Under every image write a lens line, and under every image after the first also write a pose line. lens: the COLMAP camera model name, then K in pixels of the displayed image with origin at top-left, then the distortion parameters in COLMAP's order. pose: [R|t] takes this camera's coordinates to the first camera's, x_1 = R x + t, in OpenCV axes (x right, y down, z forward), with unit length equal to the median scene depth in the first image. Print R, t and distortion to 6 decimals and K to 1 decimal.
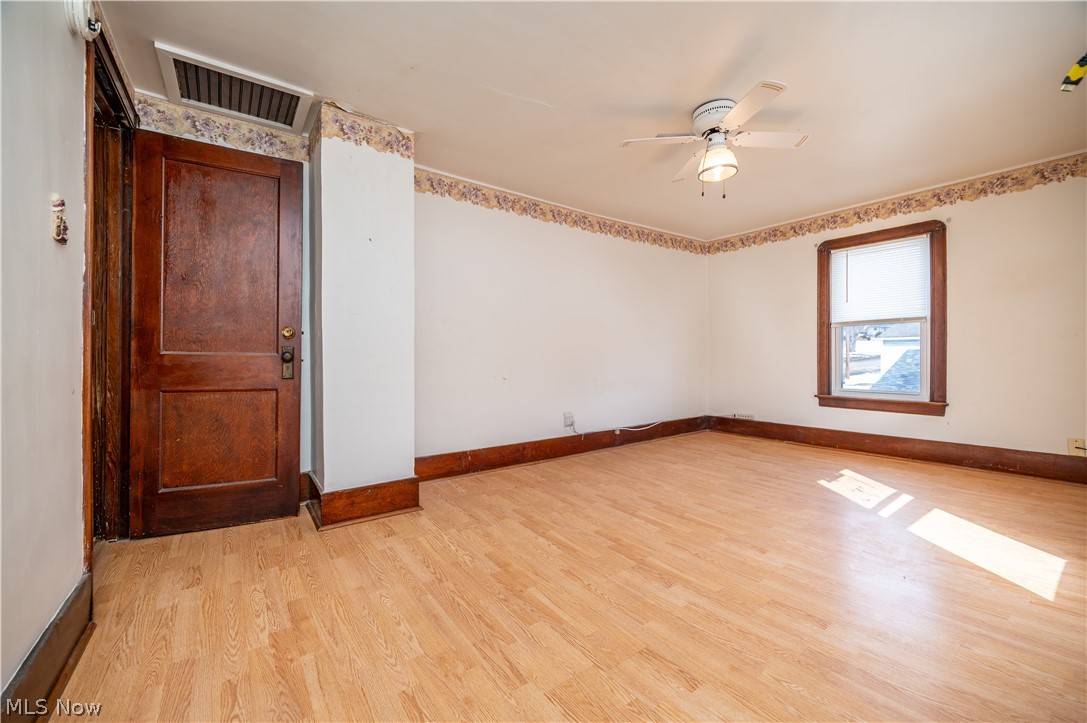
lens RADIAL K [[427.2, 0, 556.8], [0, 427.2, 350.8], [0, 0, 1]] dist [0.000587, -0.000182]
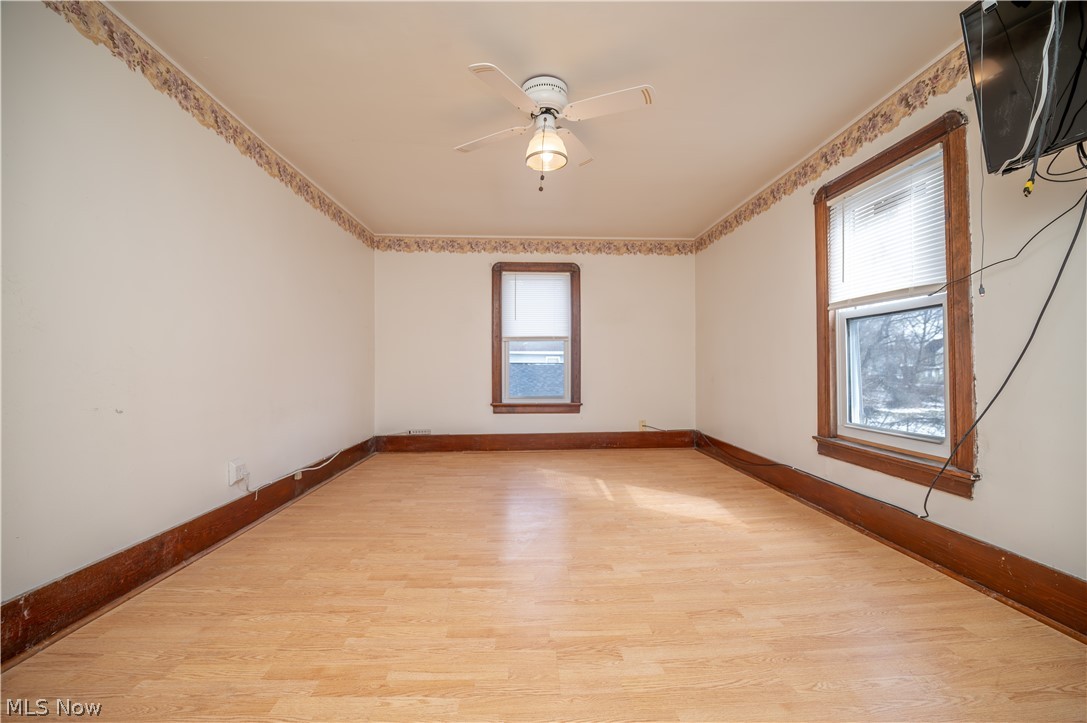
lens RADIAL K [[427.1, 0, 543.5], [0, 427.1, 361.5], [0, 0, 1]] dist [-0.000351, -0.000376]
pose [[0.574404, 0.013454, 0.818461, -0.241815], [-0.011389, 0.999899, -0.008443, 0.006729], [-0.818492, -0.004472, 0.574500, 0.340001]]
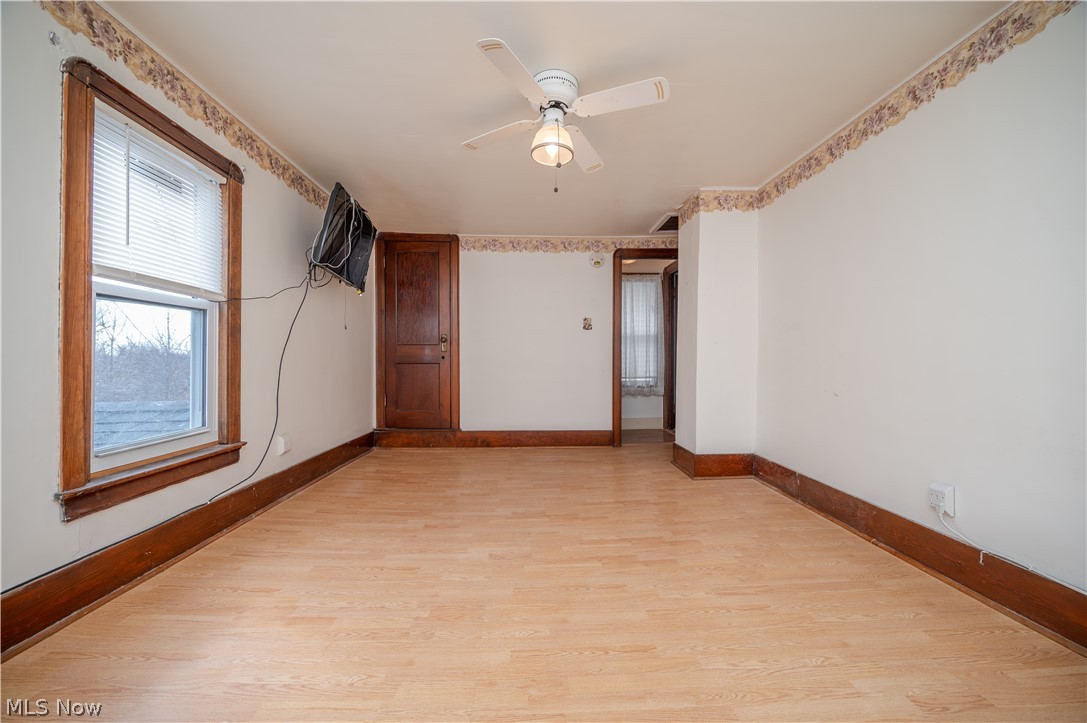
lens RADIAL K [[427.1, 0, 543.5], [0, 427.1, 361.5], [0, 0, 1]] dist [-0.000351, -0.000376]
pose [[-0.577743, 0.004473, -0.816206, 0.745769], [0.009731, 0.999952, -0.001408, 0.004220], [0.816161, -0.008756, -0.577759, 1.016164]]
